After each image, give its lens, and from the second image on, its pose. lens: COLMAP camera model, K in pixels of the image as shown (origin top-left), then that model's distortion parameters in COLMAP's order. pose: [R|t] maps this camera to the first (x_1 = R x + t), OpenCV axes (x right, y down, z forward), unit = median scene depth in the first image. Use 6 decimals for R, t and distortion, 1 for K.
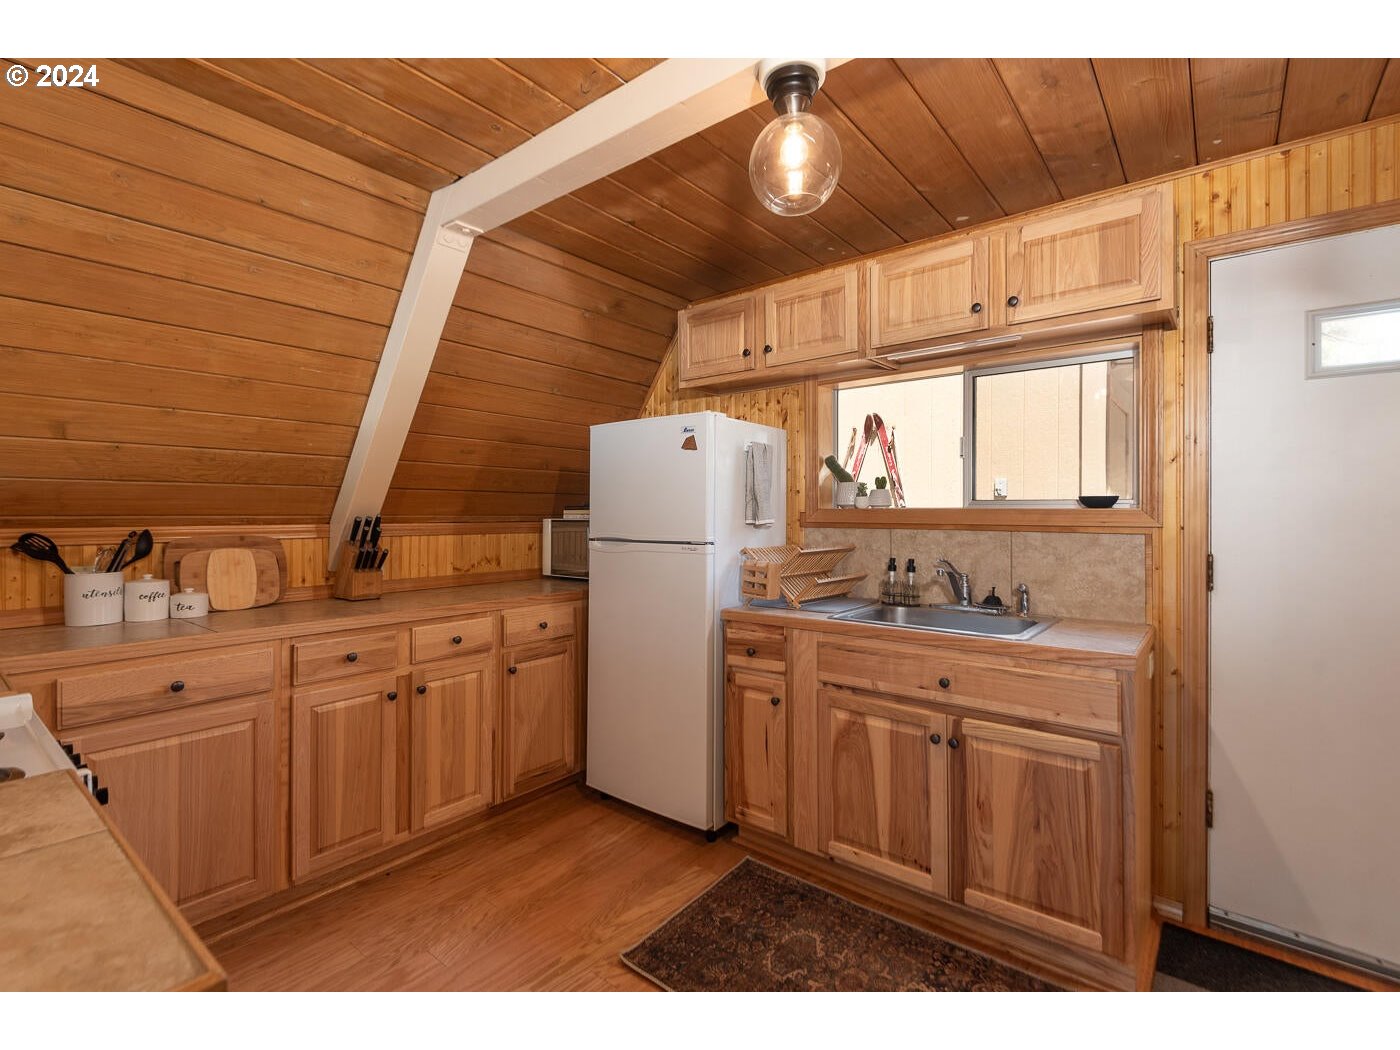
lens RADIAL K [[650.0, 0, 676.9], [0, 650.0, 510.0], [0, 0, 1]] dist [0.010274, -0.006540]
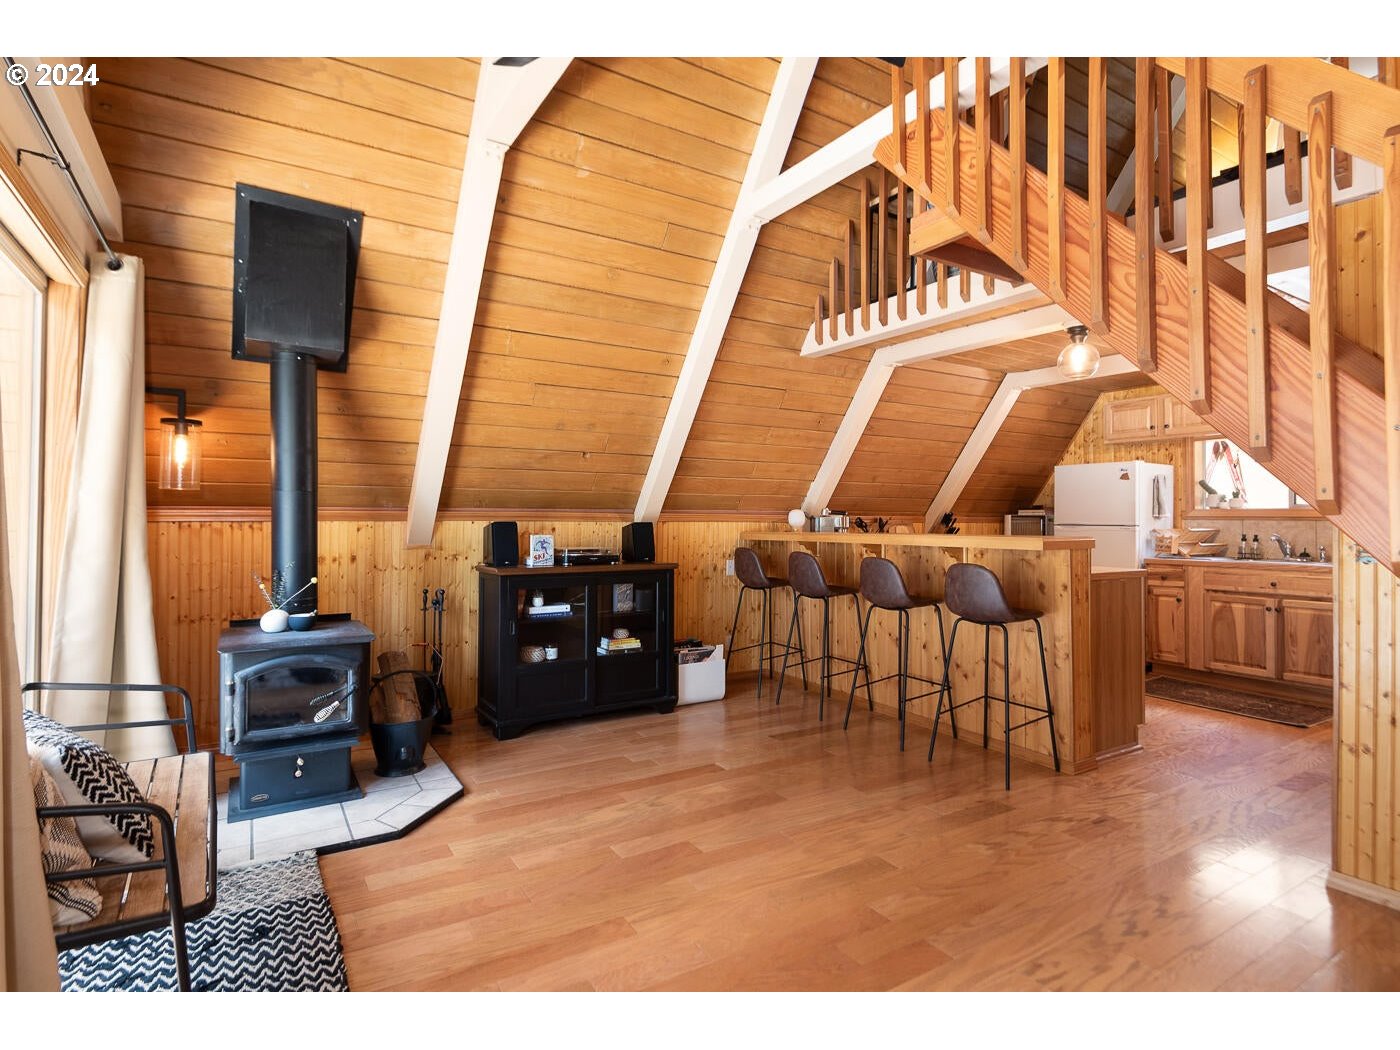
lens RADIAL K [[703.5, 0, 693.9], [0, 703.5, 510.6], [0, 0, 1]] dist [0.005523, -0.008189]
pose [[0.947419, -0.000552, -0.319995, -0.628811], [-0.001210, 0.999985, -0.005307, 0.019150], [0.319993, 0.005416, 0.947404, -1.725151]]
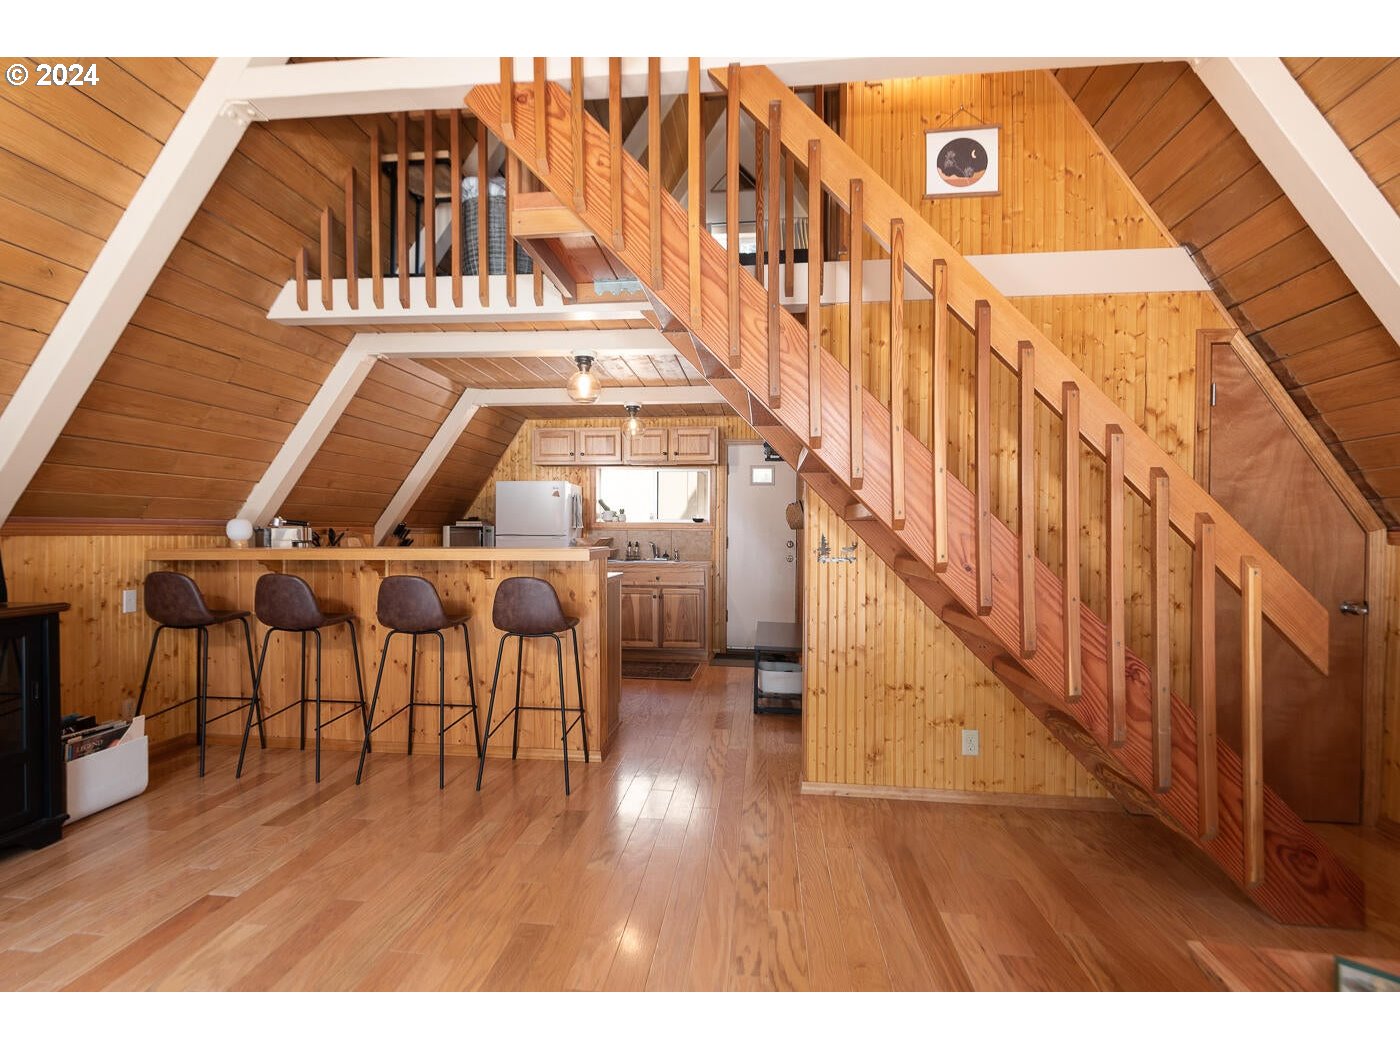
lens RADIAL K [[650.0, 0, 690.4], [0, 650.0, 538.7], [0, 0, 1]] dist [0.010274, -0.006540]
pose [[0.835276, -0.004981, 0.549808, -1.000883], [-0.006487, 0.999800, 0.018912, 0.015483], [-0.549793, -0.019364, 0.835077, -1.438626]]
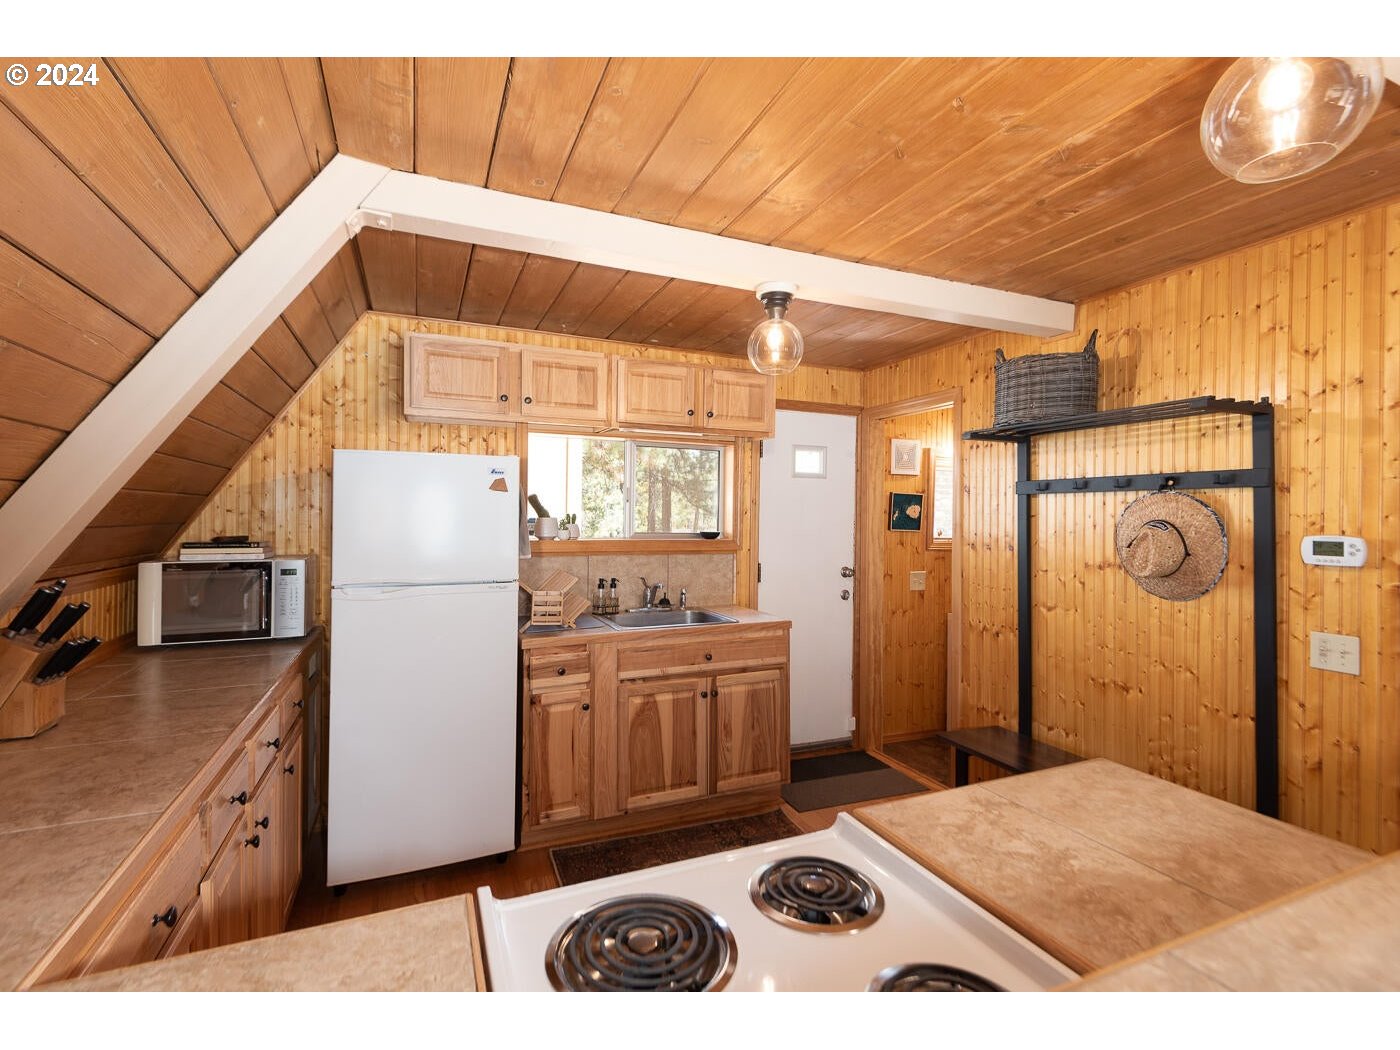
lens RADIAL K [[650.0, 0, 700.1], [0, 650.0, 505.5], [0, 0, 1]] dist [0.010274, -0.006540]
pose [[0.446430, 0.014791, 0.894696, -0.867717], [-0.012228, 0.999871, -0.010428, -0.071479], [-0.894735, -0.006285, 0.446553, 0.280068]]
